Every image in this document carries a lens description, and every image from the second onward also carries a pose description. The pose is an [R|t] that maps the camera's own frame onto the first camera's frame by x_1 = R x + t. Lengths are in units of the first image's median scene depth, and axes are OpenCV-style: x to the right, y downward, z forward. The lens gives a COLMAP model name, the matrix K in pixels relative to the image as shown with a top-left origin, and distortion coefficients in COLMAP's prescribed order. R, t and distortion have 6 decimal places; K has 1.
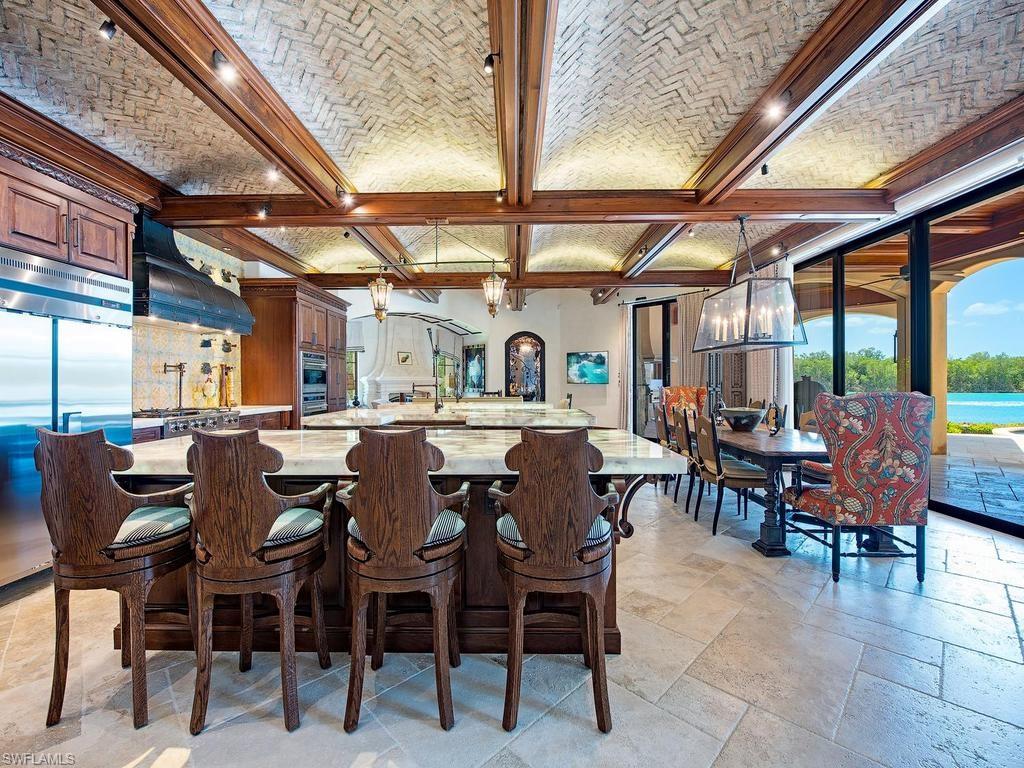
lens RADIAL K [[434.7, 0, 512.0], [0, 434.7, 384.0], [0, 0, 1]] dist [-0.000761, -0.006176]
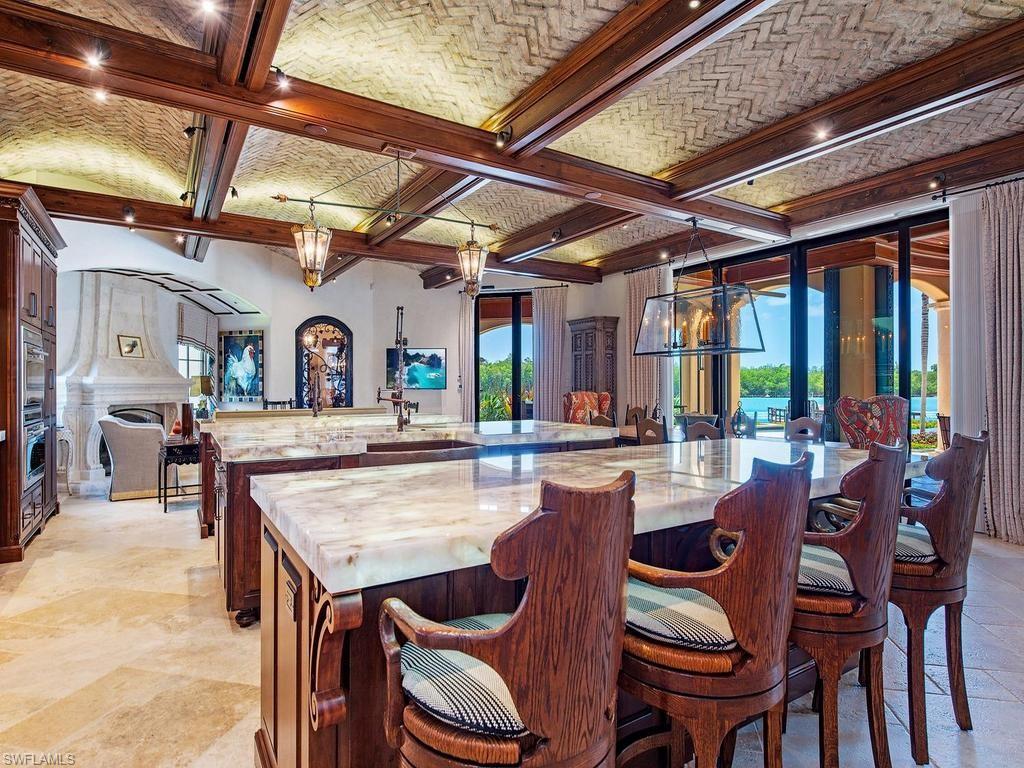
lens RADIAL K [[554.6, 0, 512.0], [0, 554.6, 384.0], [0, 0, 1]] dist [-0.000615, -0.000777]
pose [[0.839824, 0.005638, 0.542830, -0.250655], [0.000162, 0.999943, -0.010635, 0.000736], [-0.542859, 0.009020, 0.839775, 0.087407]]
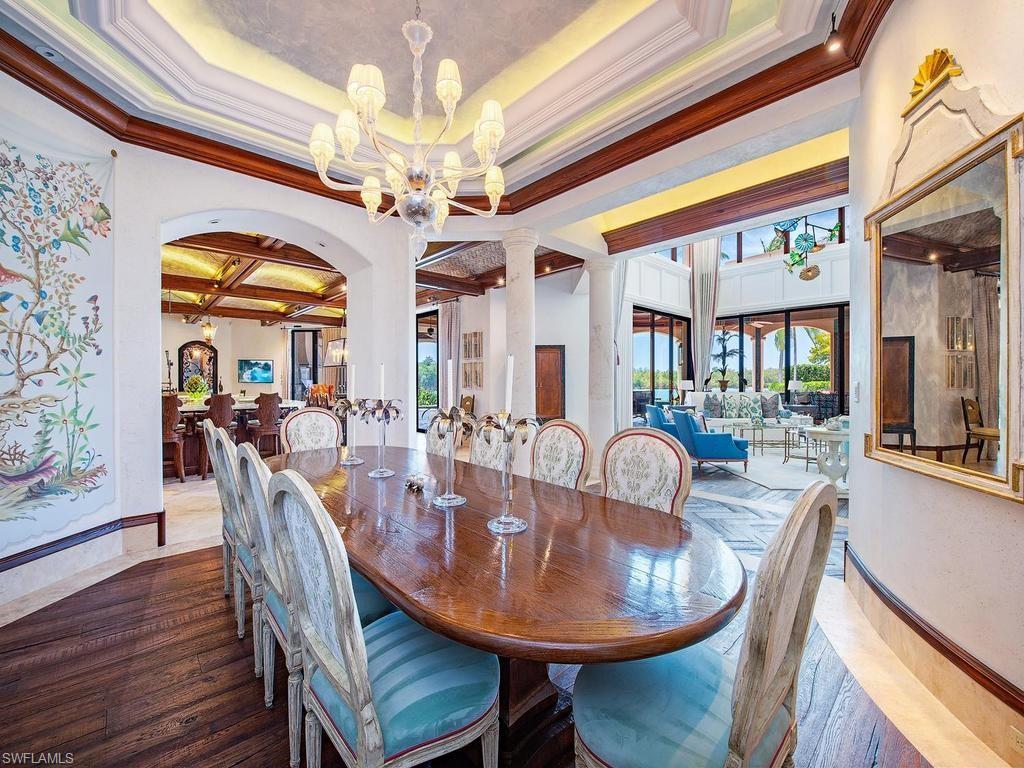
lens RADIAL K [[434.7, 0, 512.0], [0, 434.7, 384.0], [0, 0, 1]] dist [-0.000761, -0.006176]
pose [[0.737066, -0.002094, 0.675818, -0.181392], [0.003811, 0.999992, -0.001058, 0.008442], [-0.675810, 0.003356, 0.737068, -0.638159]]
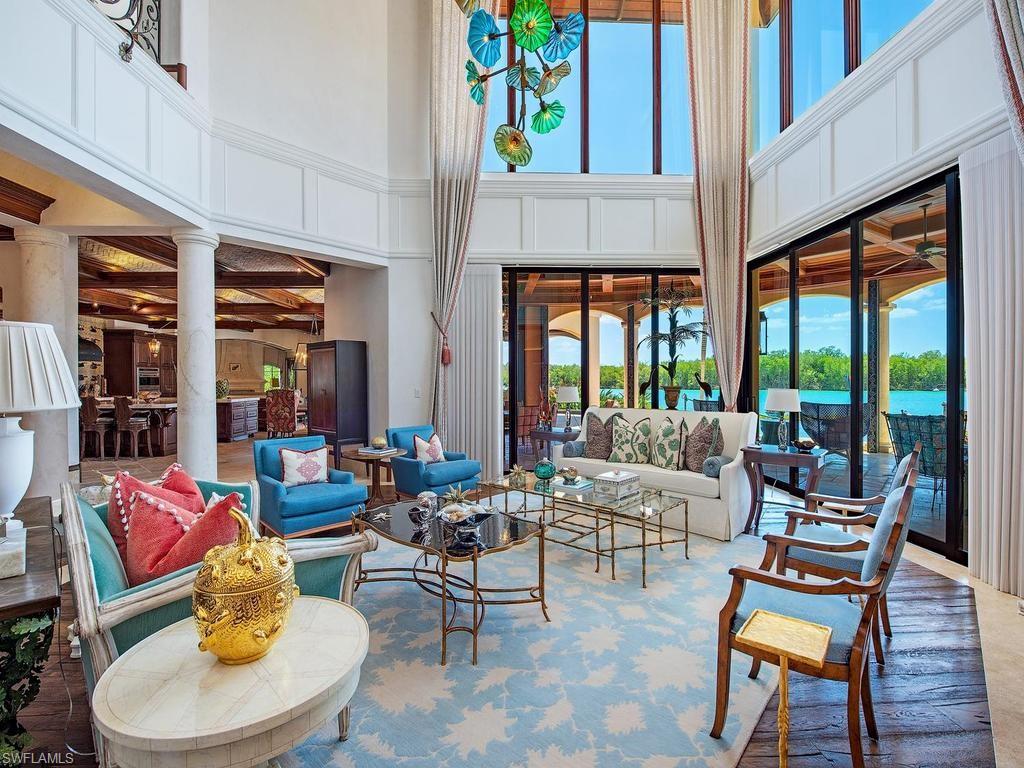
lens RADIAL K [[474.7, 0, 512.0], [0, 474.7, 384.0], [0, 0, 1]] dist [-0.002255, -0.000296]
pose [[0.999215, -0.000220, 0.039603, 0.739286], [0.000045, 0.999990, 0.004417, -0.010574], [-0.039604, -0.004411, 0.999206, -0.778532]]
